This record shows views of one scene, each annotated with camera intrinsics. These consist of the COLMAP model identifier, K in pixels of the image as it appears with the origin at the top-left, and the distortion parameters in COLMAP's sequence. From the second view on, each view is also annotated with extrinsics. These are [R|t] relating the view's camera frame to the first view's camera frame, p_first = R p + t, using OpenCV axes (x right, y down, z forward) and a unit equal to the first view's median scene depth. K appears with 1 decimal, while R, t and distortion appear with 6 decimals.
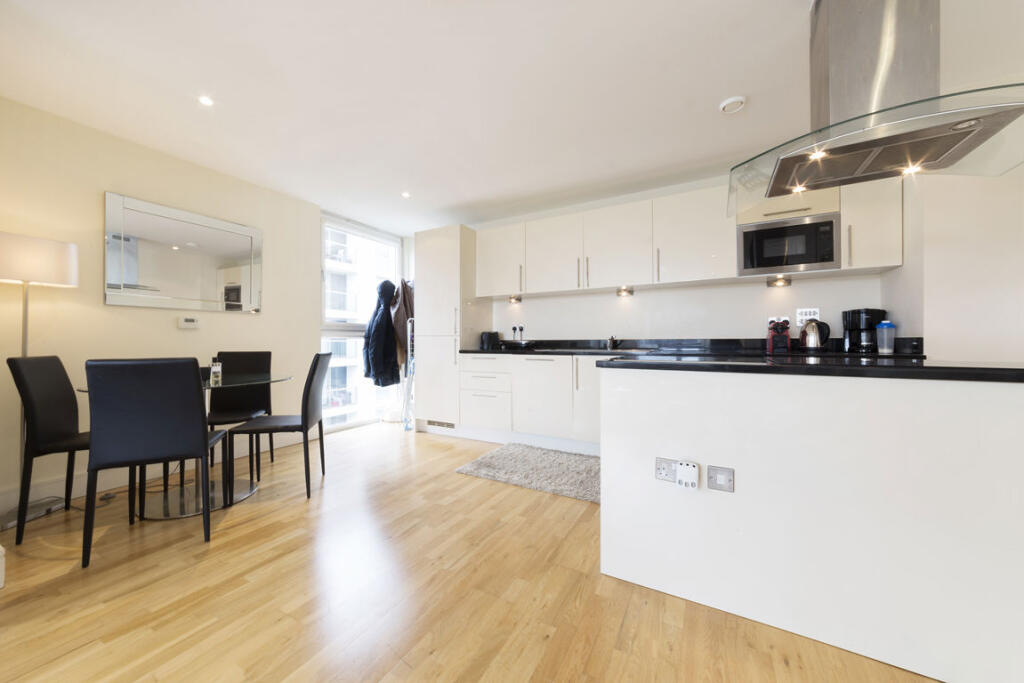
lens RADIAL K [[363.9, 0, 516.0], [0, 363.9, 342.1], [0, 0, 1]] dist [0.003195, 0.000343]
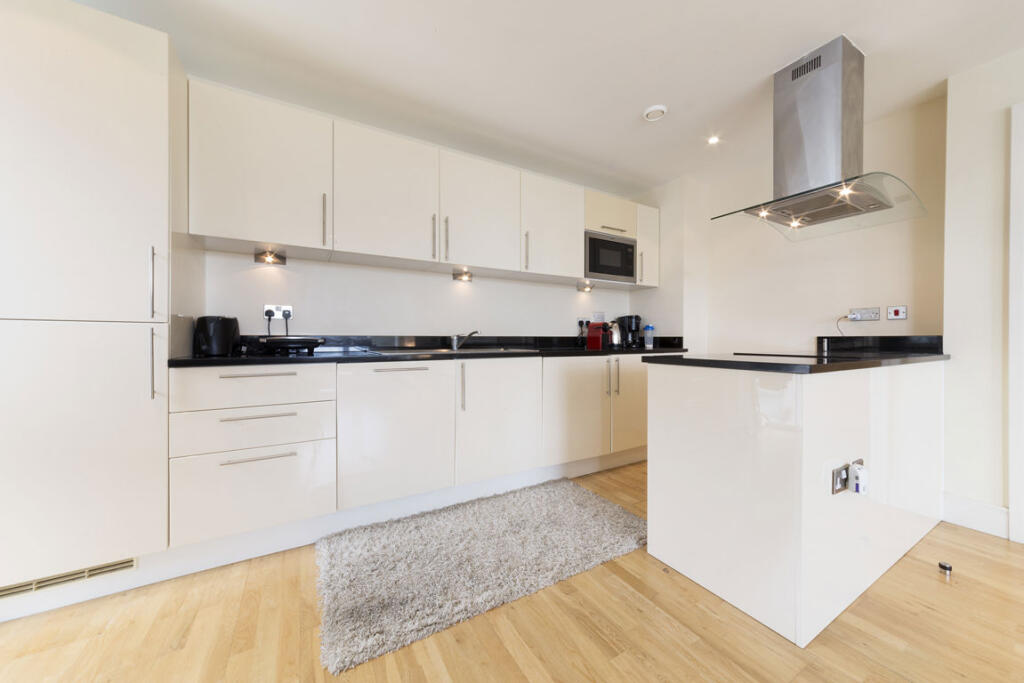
lens RADIAL K [[363.9, 0, 513.5], [0, 363.9, 339.0], [0, 0, 1]] dist [0.003195, 0.000343]
pose [[0.506427, 0.001360, 0.862282, -0.373447], [-0.002849, 0.999996, 0.000096, -0.001662], [-0.862278, -0.002505, 0.506429, 0.590419]]
